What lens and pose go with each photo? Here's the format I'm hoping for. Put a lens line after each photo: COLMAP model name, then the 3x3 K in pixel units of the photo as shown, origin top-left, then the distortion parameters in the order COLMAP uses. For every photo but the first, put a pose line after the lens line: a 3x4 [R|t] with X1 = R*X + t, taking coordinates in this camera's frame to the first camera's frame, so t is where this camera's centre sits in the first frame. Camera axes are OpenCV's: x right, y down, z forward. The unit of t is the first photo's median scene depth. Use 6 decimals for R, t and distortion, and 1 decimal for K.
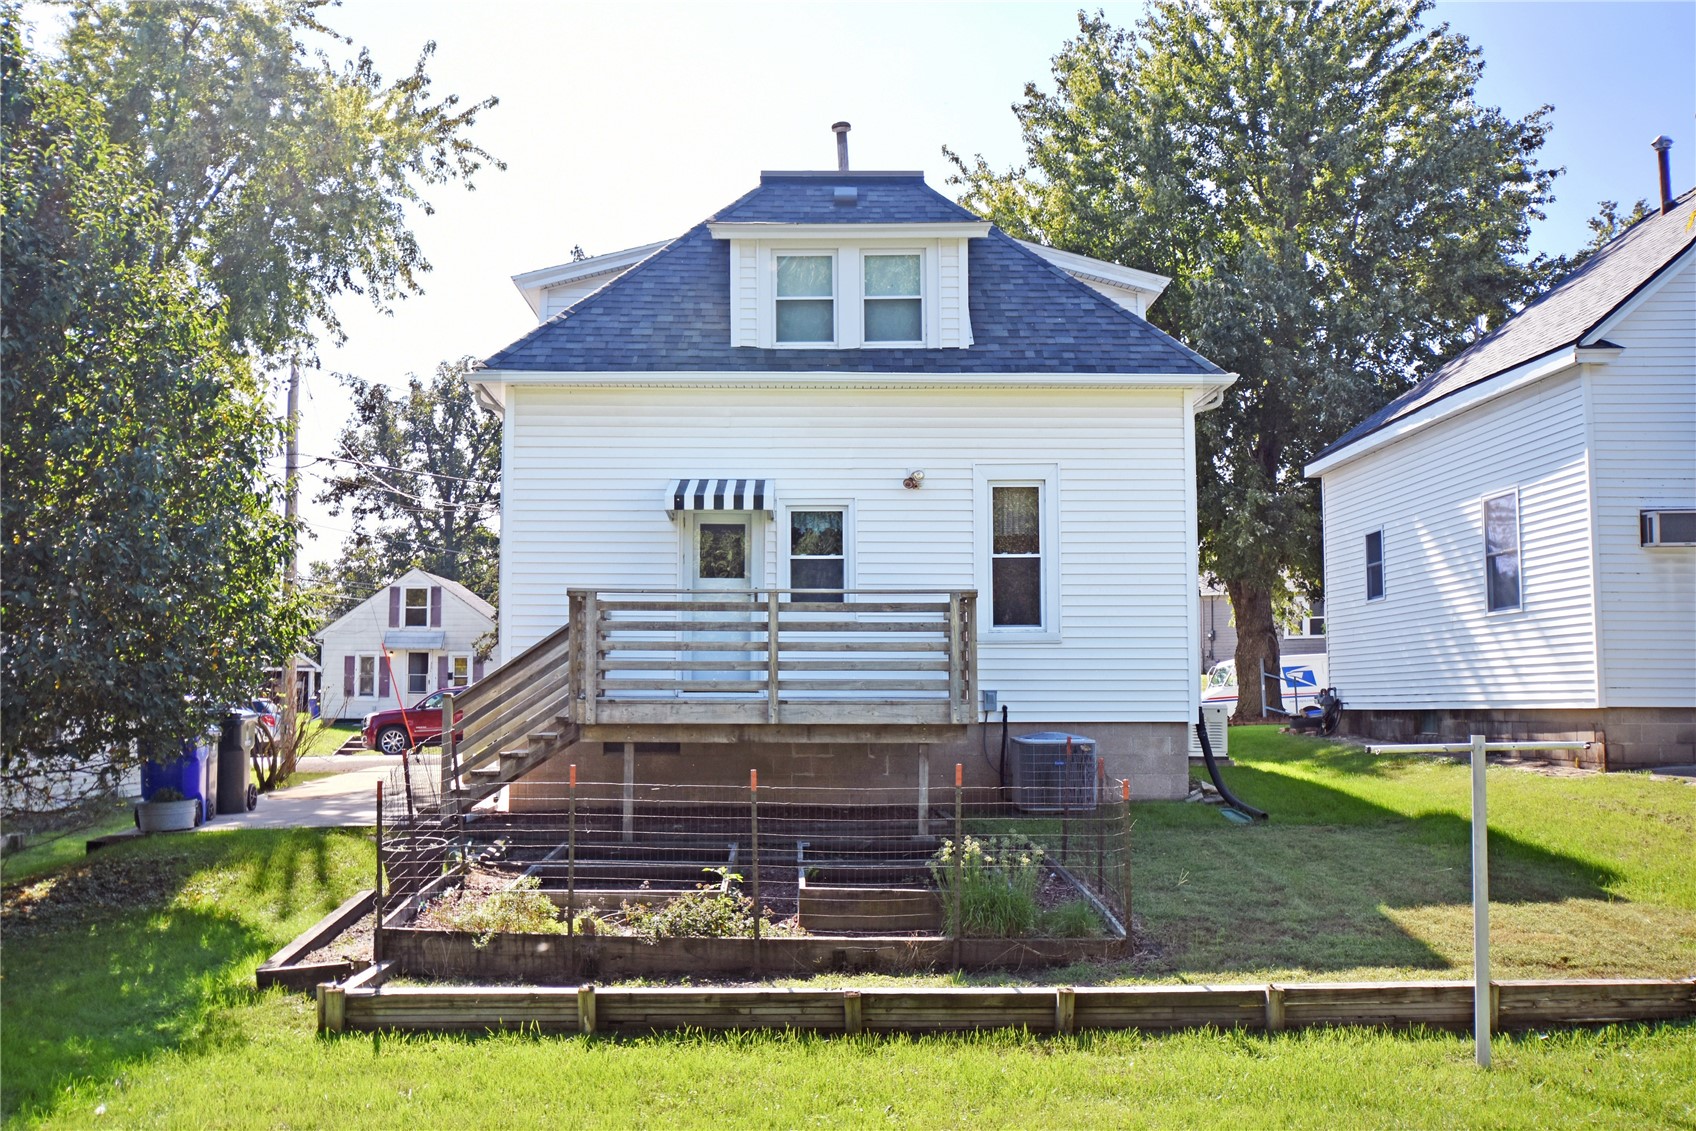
lens RADIAL K [[1694.9, 0, 823.9], [0, 1694.9, 574.1], [0, 0, 1]] dist [-0.000171, 0.000000]
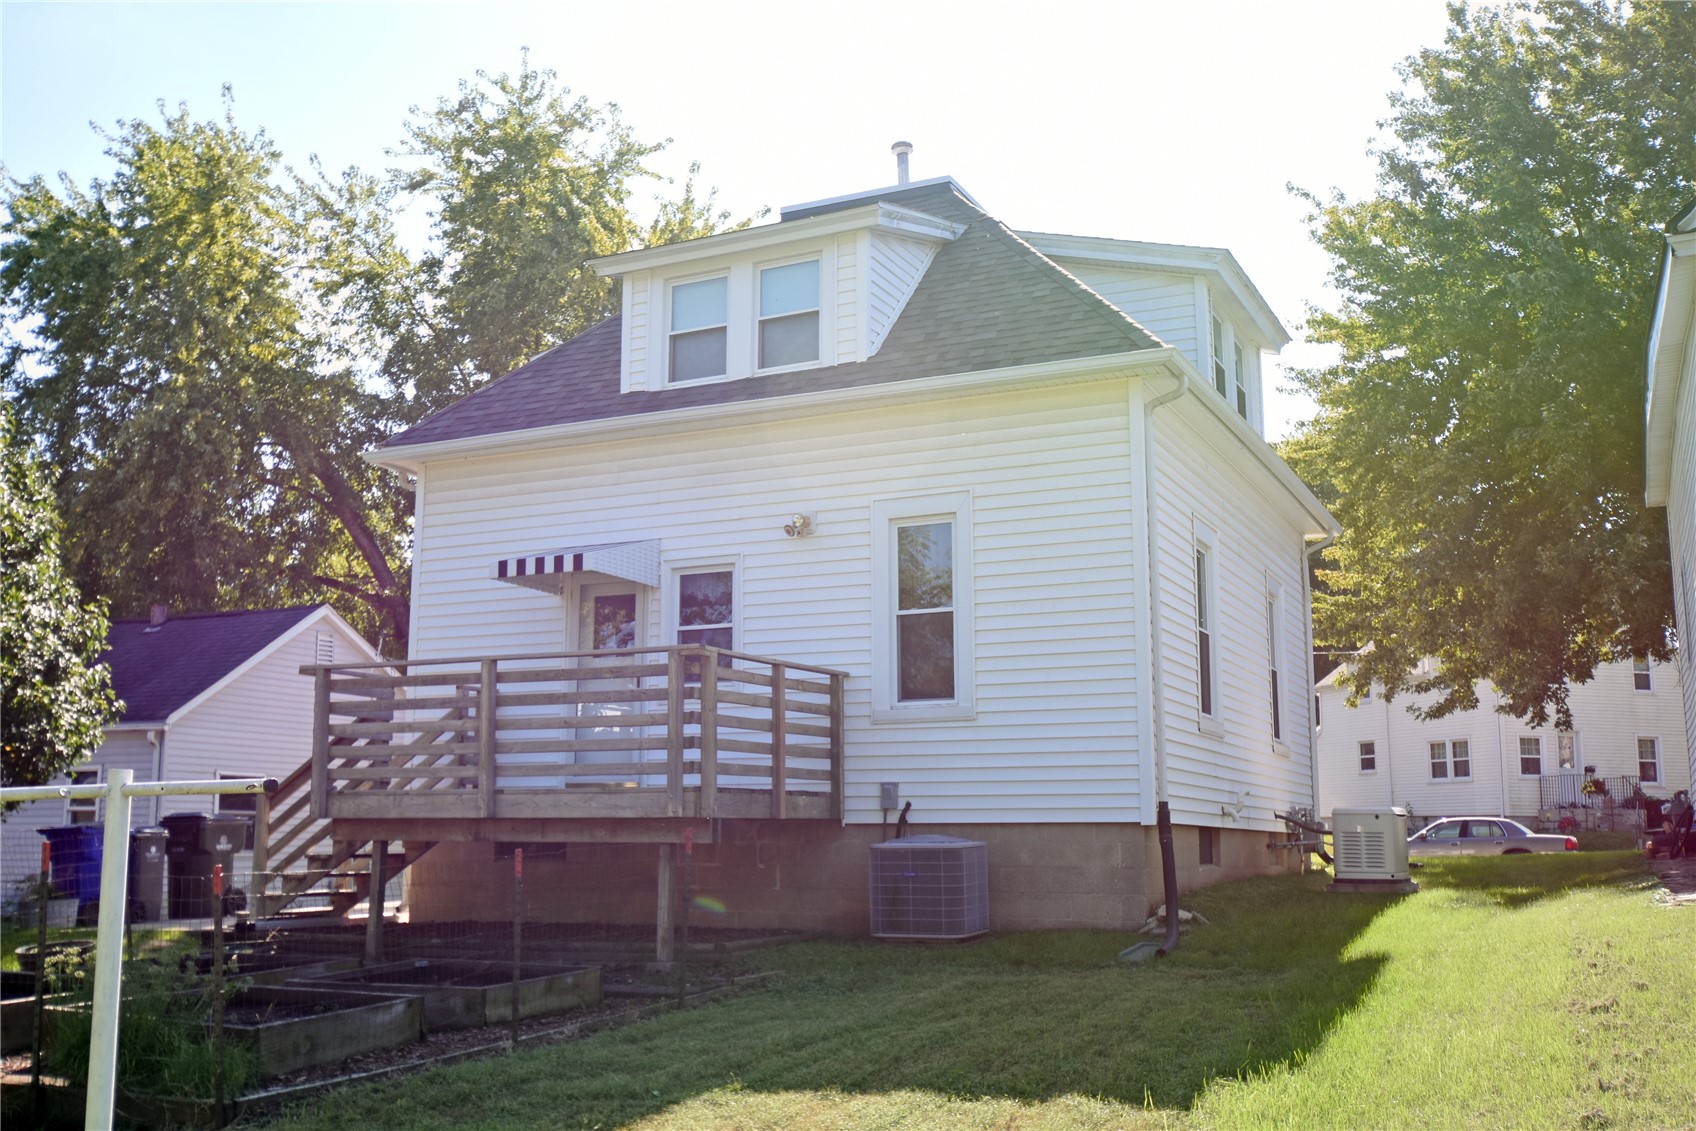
lens RADIAL K [[1632.9, 0, 832.3], [0, 1632.9, 573.7], [0, 0, 1]] dist [-0.004586, 0.000000]
pose [[0.890860, -0.070405, -0.448788, 0.418593], [0.030325, 0.994930, -0.095885, 0.043691], [0.453264, 0.071810, 0.888479, 0.304245]]
